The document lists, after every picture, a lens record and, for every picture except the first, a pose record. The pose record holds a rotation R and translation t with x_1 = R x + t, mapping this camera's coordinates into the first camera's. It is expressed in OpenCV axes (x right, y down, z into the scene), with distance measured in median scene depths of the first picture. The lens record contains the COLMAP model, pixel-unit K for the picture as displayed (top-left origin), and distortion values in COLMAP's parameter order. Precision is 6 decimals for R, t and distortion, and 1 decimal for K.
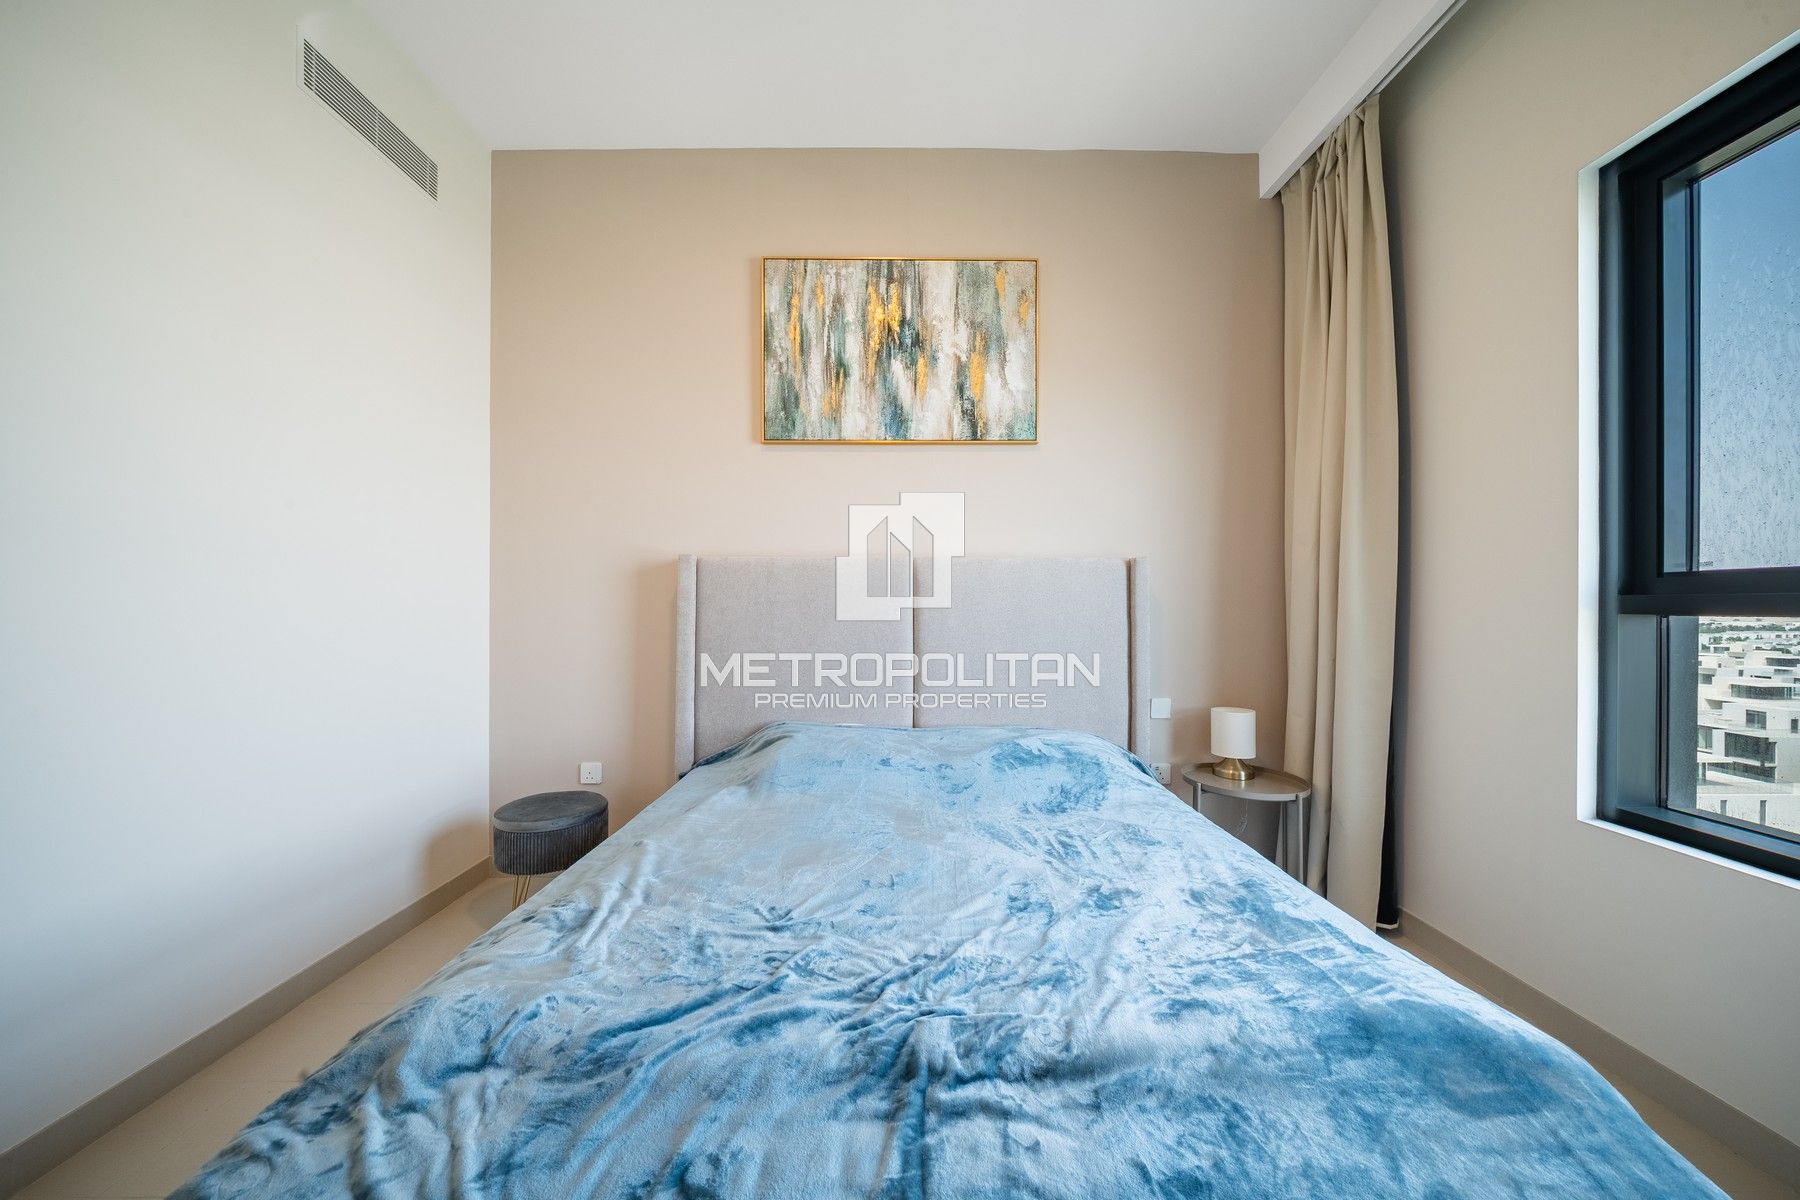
lens RADIAL K [[619.9, 0, 898.1], [0, 619.9, 605.2], [0, 0, 1]] dist [-0.006427, 0.000282]
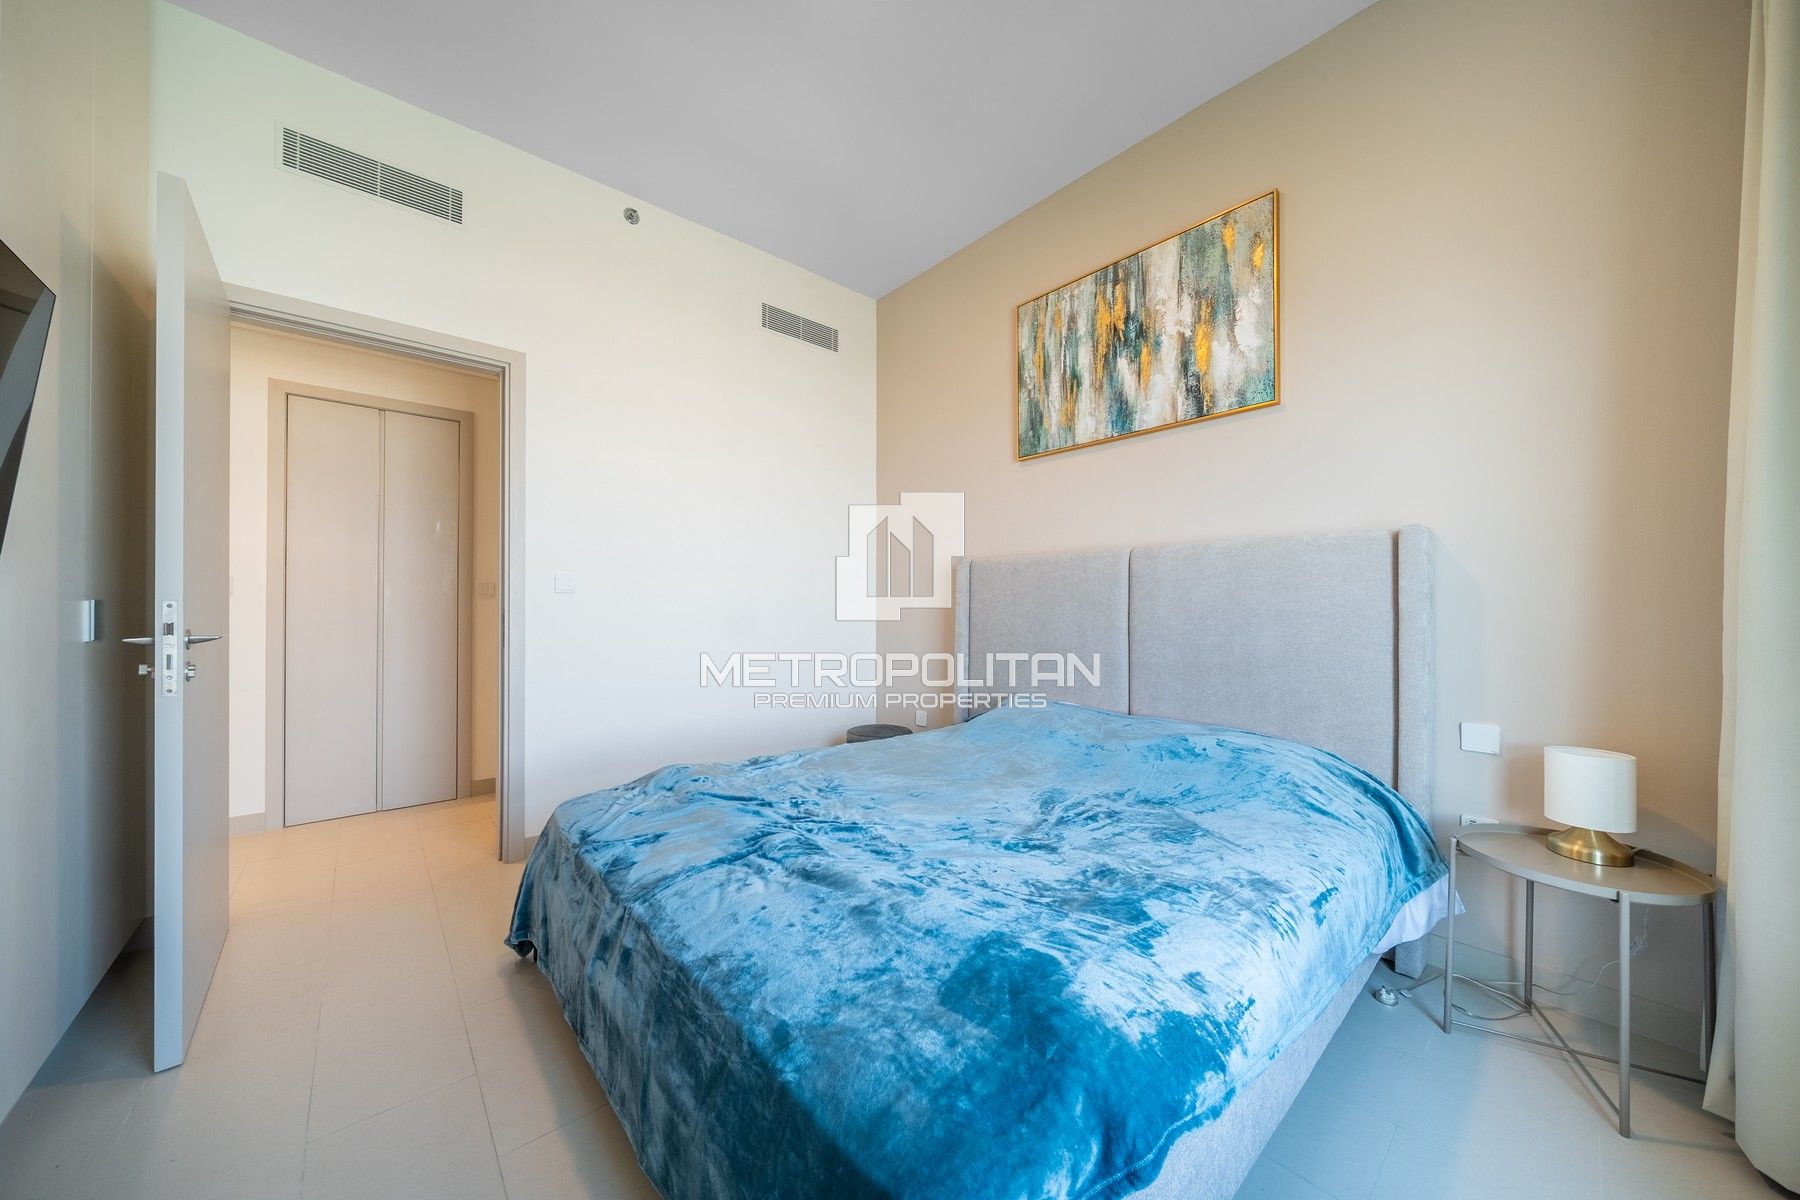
lens RADIAL K [[619.9, 0, 890.6], [0, 619.9, 602.0], [0, 0, 1]] dist [-0.006427, 0.000282]
pose [[0.642829, -0.005178, -0.765993, 0.537730], [-0.002388, 0.999959, -0.008763, 0.021695], [0.766006, 0.007462, 0.642790, 0.046041]]
